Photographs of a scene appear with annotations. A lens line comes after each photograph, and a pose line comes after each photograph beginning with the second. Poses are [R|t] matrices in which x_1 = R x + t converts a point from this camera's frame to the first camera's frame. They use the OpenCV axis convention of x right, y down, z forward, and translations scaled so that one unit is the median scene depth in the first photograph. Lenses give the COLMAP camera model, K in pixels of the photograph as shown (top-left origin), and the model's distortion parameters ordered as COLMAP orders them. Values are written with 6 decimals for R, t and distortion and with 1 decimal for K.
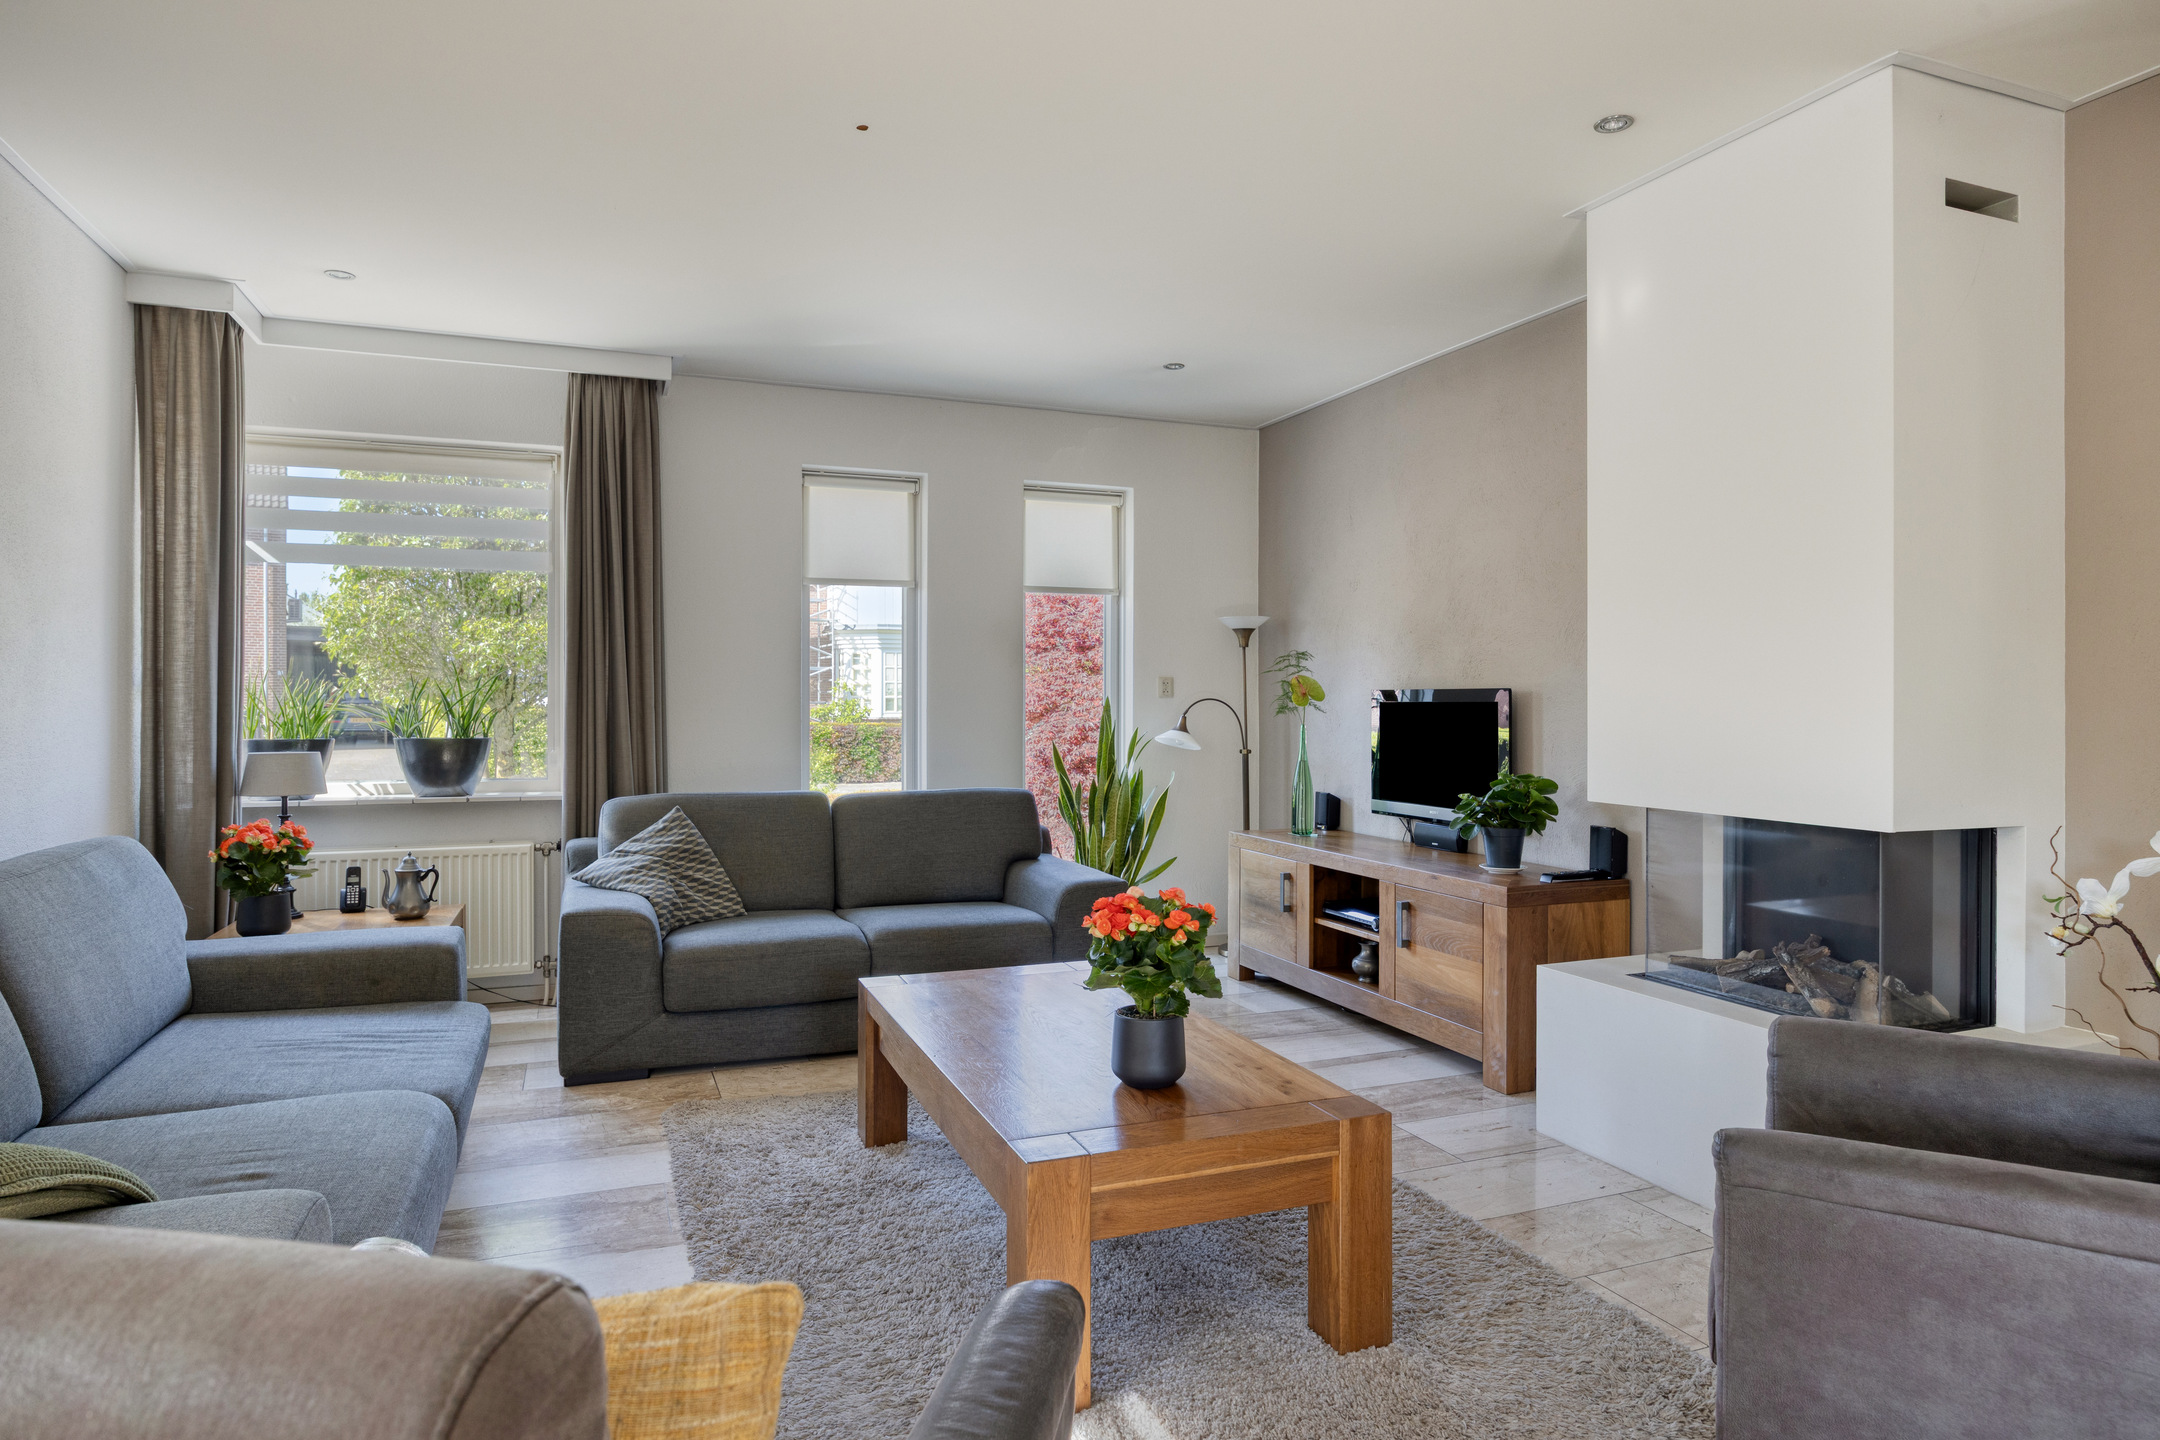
lens RADIAL K [[1248.4, 0, 1080.0], [0, 1248.4, 720.0], [0, 0, 1]] dist [-0.001343, -0.000691]
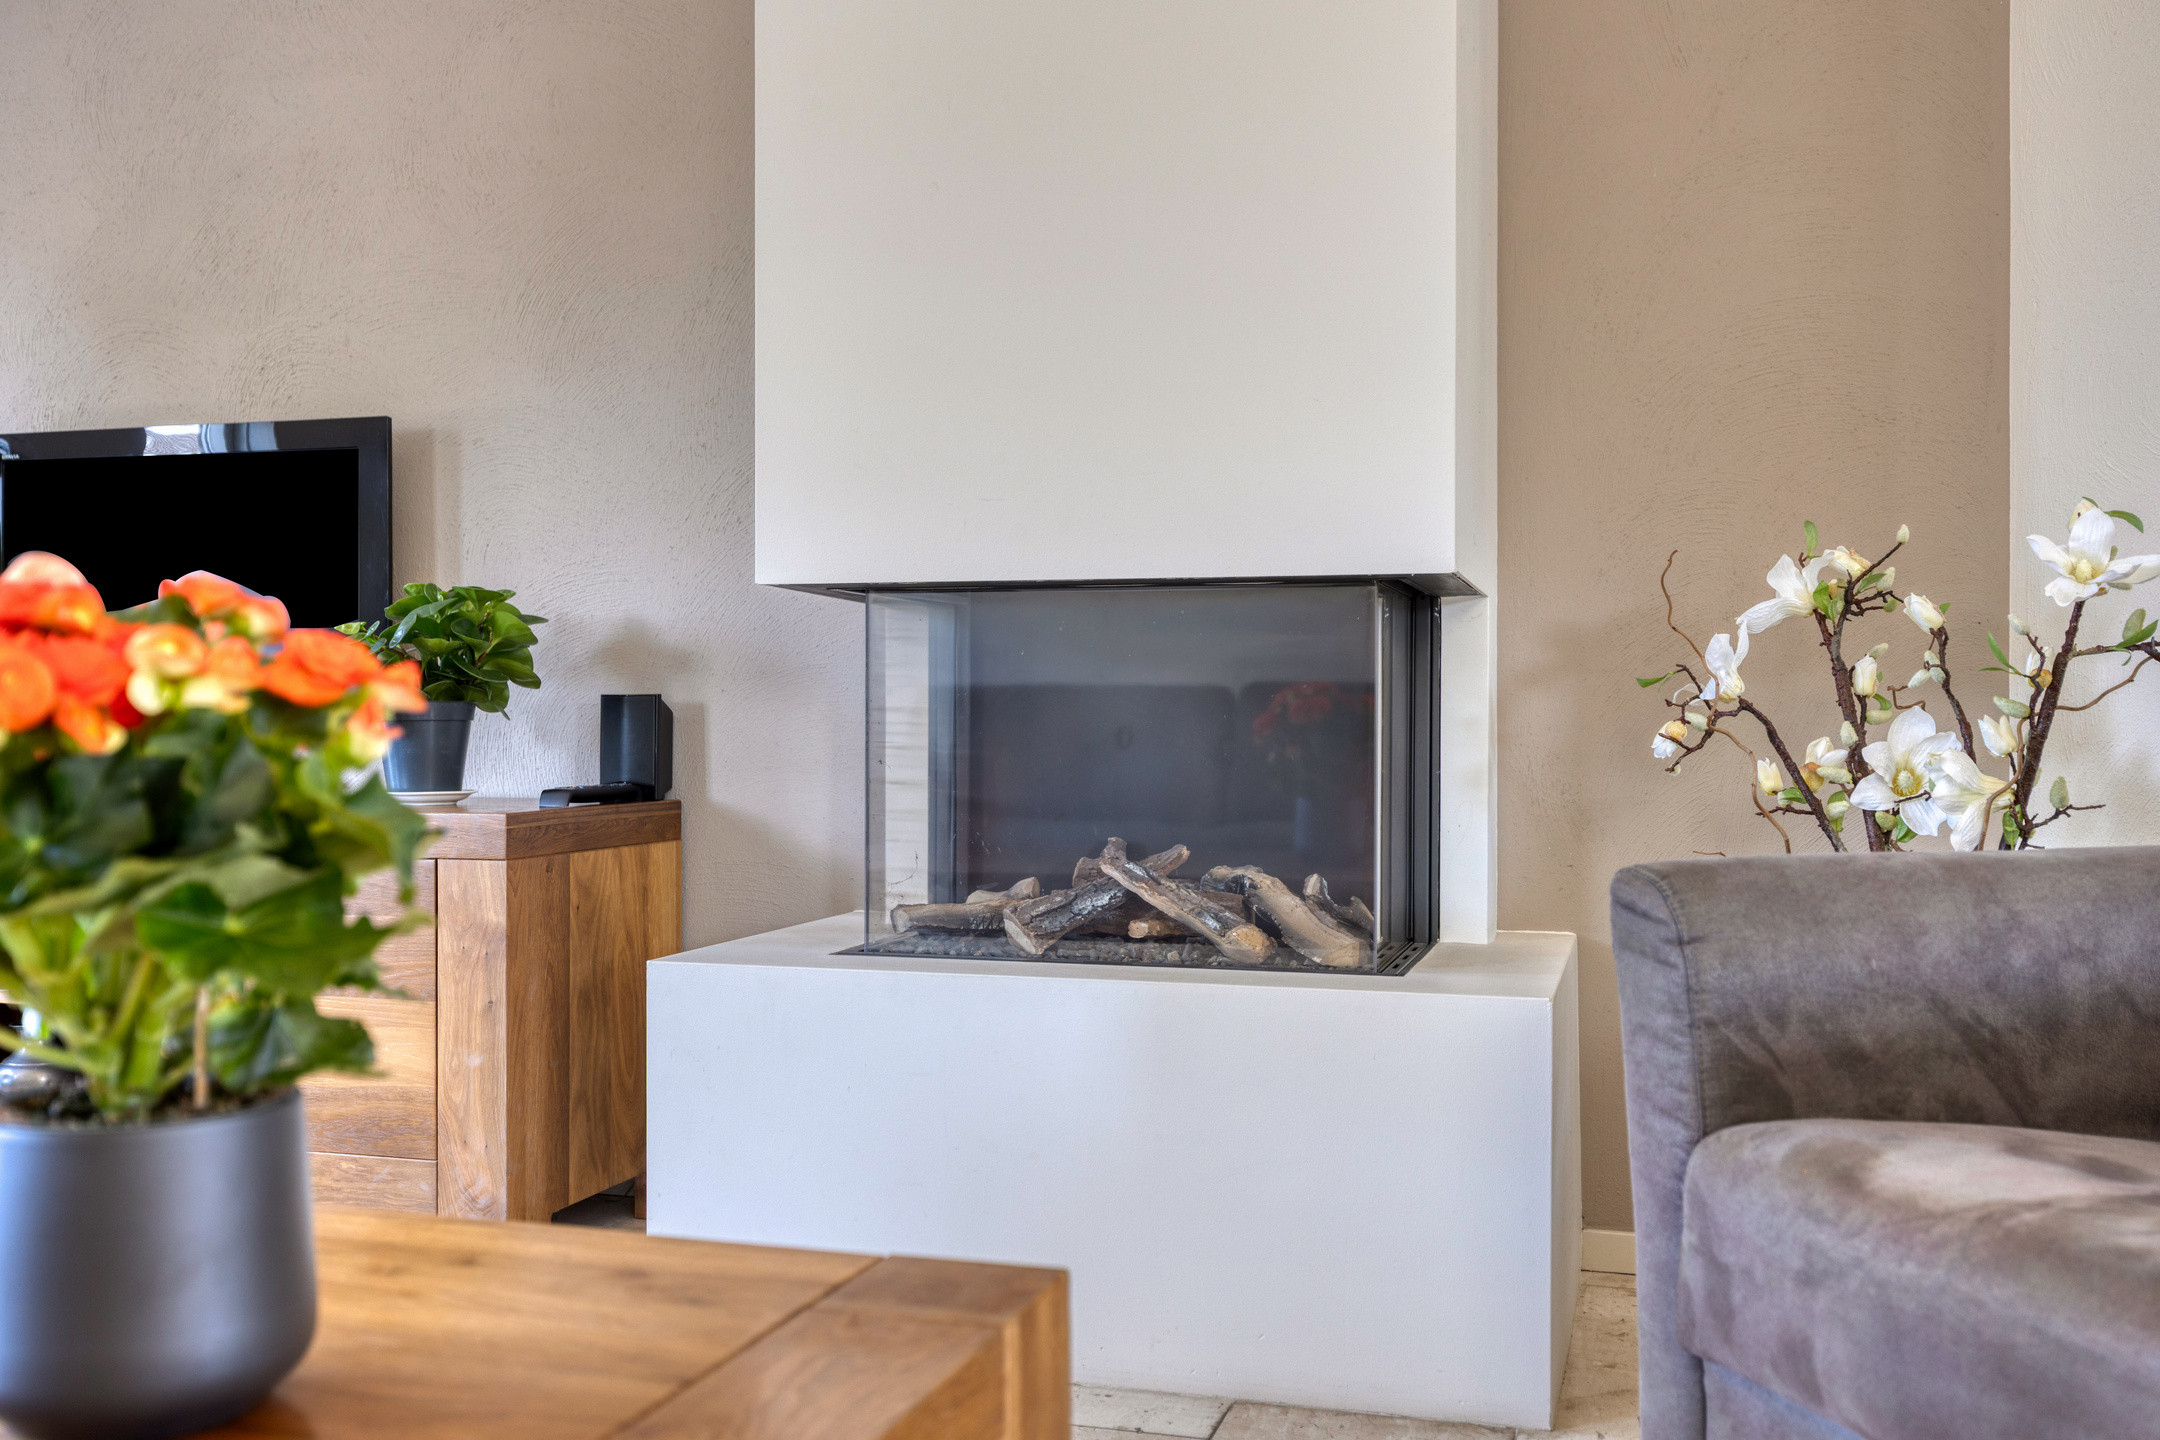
lens RADIAL K [[1990.1, 0, 1080.0], [0, 1990.1, 720.0], [0, 0, 1]] dist [0.000006, 0.000110]
pose [[0.623131, -0.000589, 0.782117, -0.068348], [0.009349, 0.999934, -0.006695, 0.093753], [-0.782062, 0.011484, 0.623095, 0.353015]]
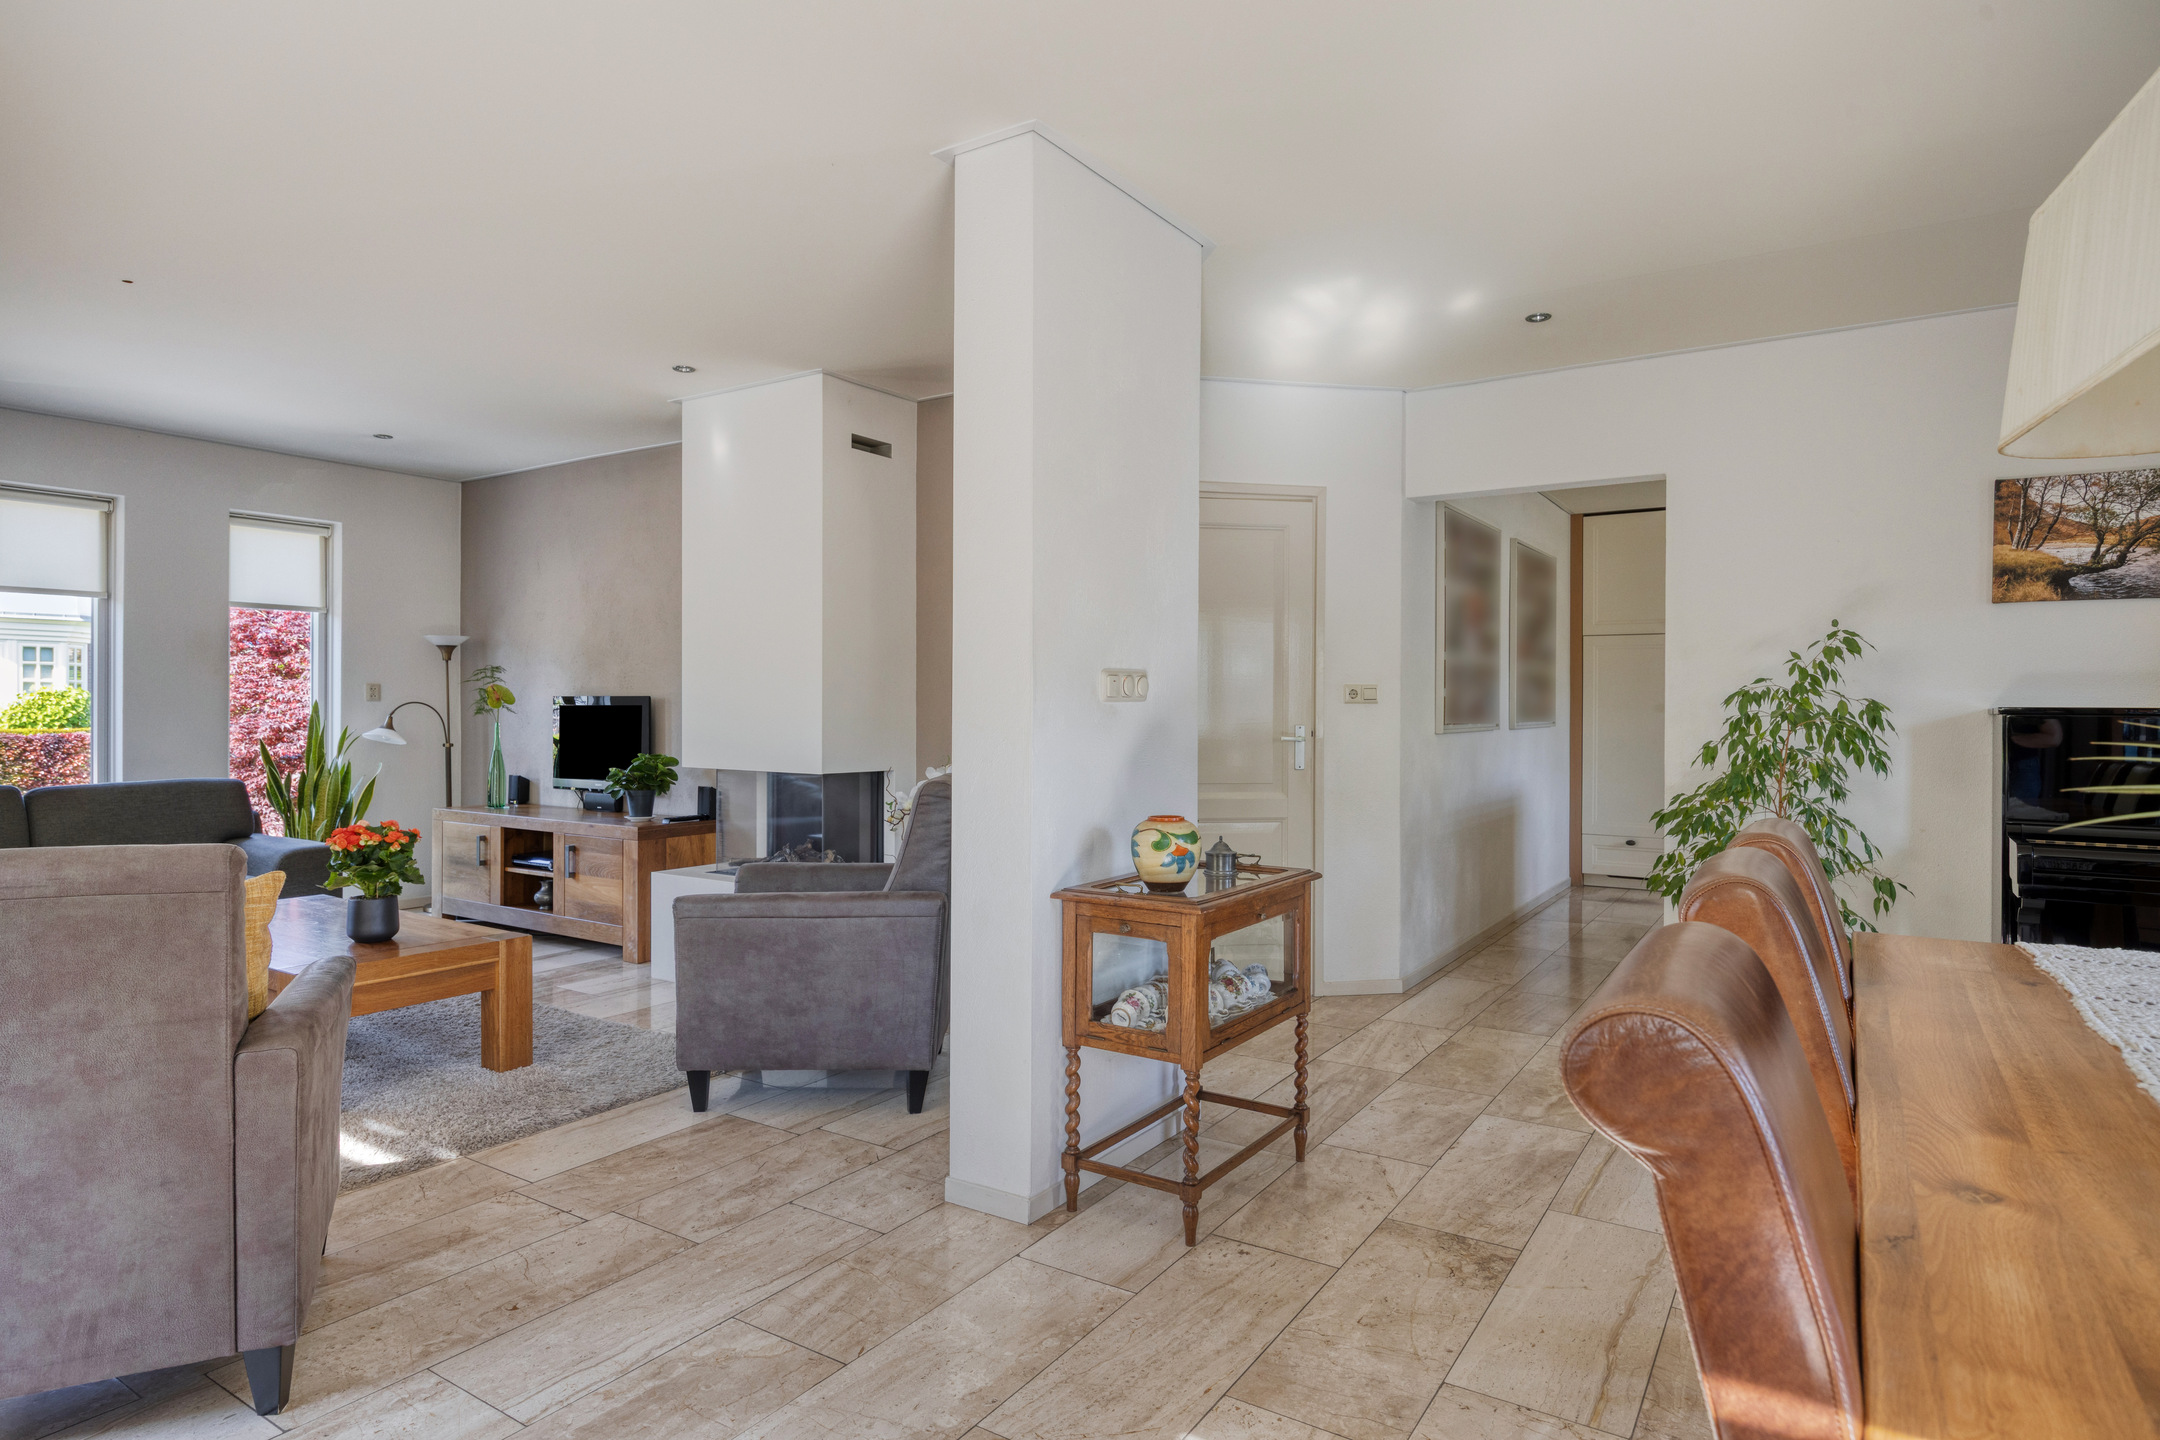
lens RADIAL K [[1189.0, 0, 1082.9], [0, 1189.0, 709.0], [0, 0, 1]] dist [-0.006014, -0.000193]
pose [[0.815801, 0.001925, 0.578329, -0.046062], [0.004912, 0.999935, -0.010256, 0.006387], [-0.578311, 0.011207, 0.815739, -0.431891]]
